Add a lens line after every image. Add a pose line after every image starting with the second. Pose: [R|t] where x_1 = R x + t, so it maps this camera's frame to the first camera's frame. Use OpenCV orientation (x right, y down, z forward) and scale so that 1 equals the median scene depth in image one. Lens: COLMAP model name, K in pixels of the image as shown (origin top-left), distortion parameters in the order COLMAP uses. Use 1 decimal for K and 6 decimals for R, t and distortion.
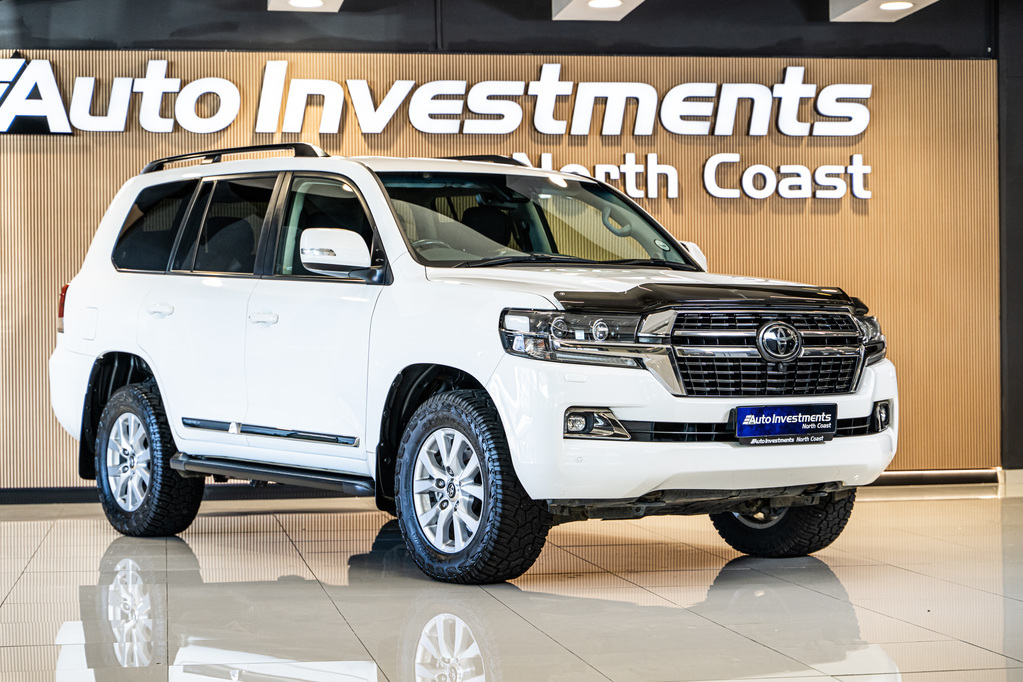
lens RADIAL K [[2134.9, 0, 511.5], [0, 2134.9, 341.0], [0, 0, 1]] dist [-0.002106, -0.058910]
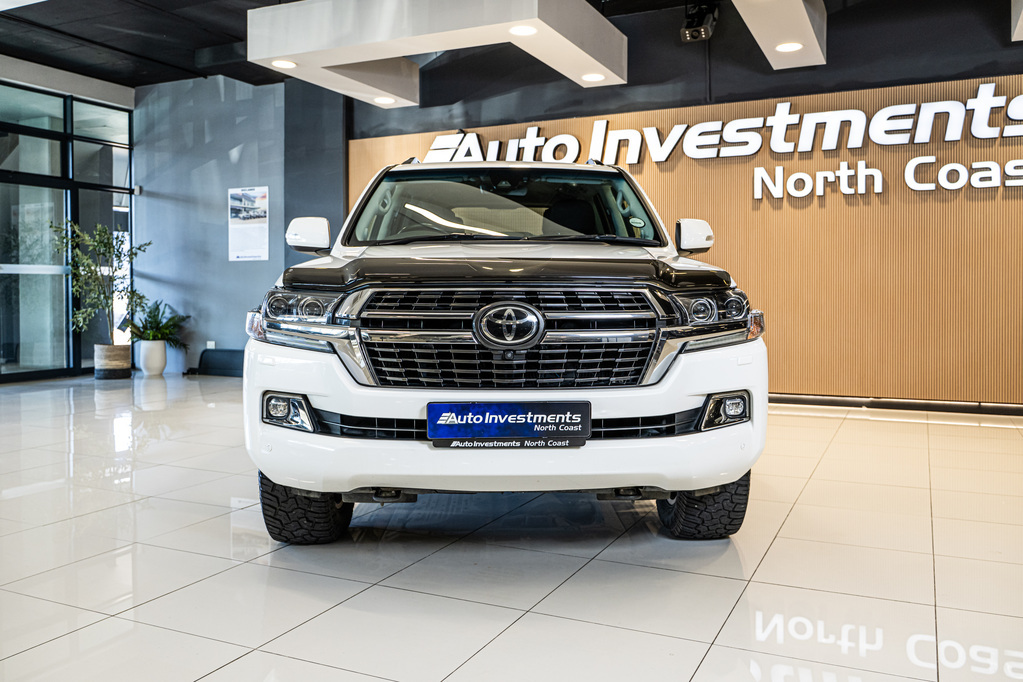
lens RADIAL K [[841.5, 0, 512.1], [0, 841.5, 303.9], [0, 0, 1]] dist [-0.003596, 0.000311]
pose [[0.825221, 0.015130, -0.564607, 0.193020], [-0.001555, 0.999698, 0.024516, -0.009978], [0.564808, -0.019353, 0.824996, 0.447742]]
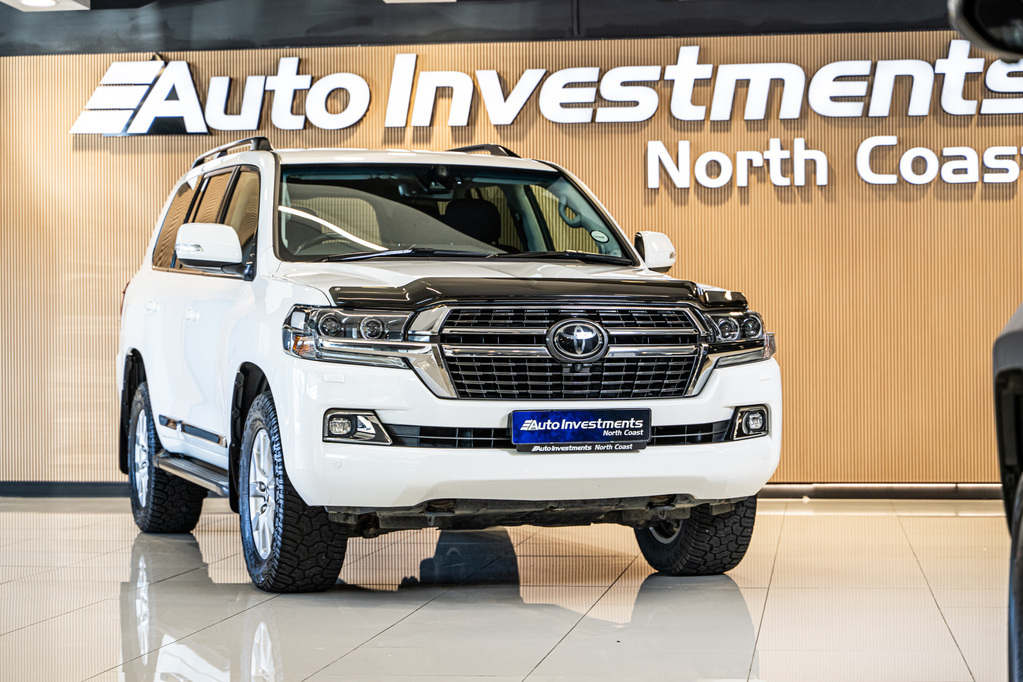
lens RADIAL K [[2134.9, 0, 511.5], [0, 2134.9, 341.0], [0, 0, 1]] dist [-0.002106, -0.058910]
pose [[0.957650, 0.002067, -0.287927, 0.222993], [-0.001482, 0.999996, 0.002249, -0.000866], [0.287931, -0.001727, 0.957650, 0.069968]]
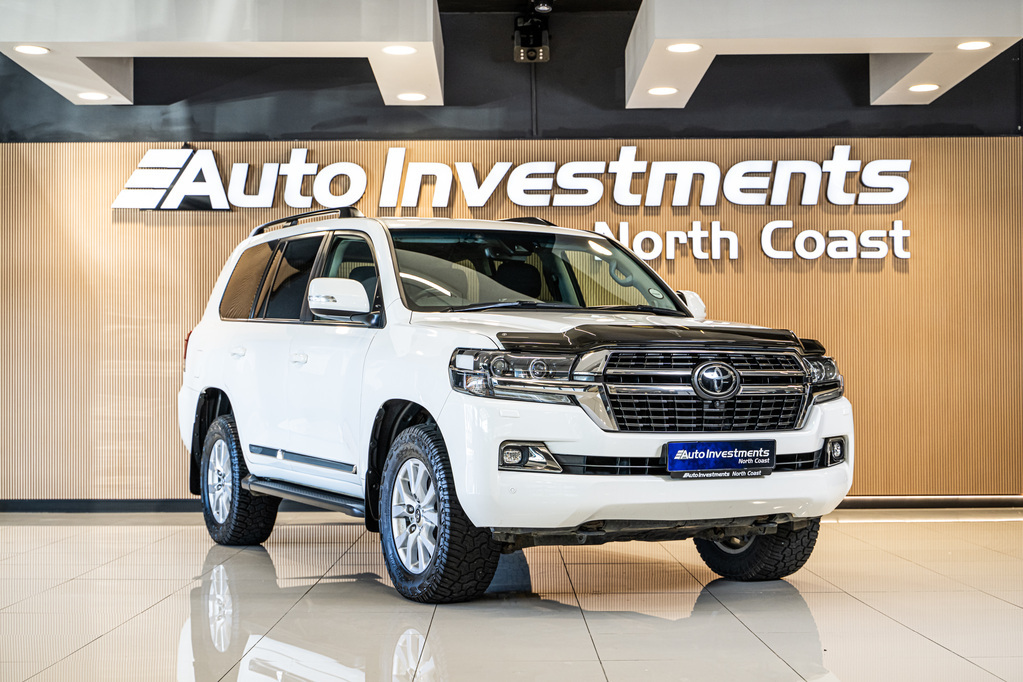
lens RADIAL K [[1571.5, 0, 494.7], [0, 1571.5, 362.6], [0, 0, 1]] dist [0.006047, -0.049286]
pose [[0.987279, 0.002516, -0.158976, 0.086651], [-0.004567, 0.999911, -0.012540, 0.001105], [0.158930, 0.013106, 0.987203, 0.135402]]
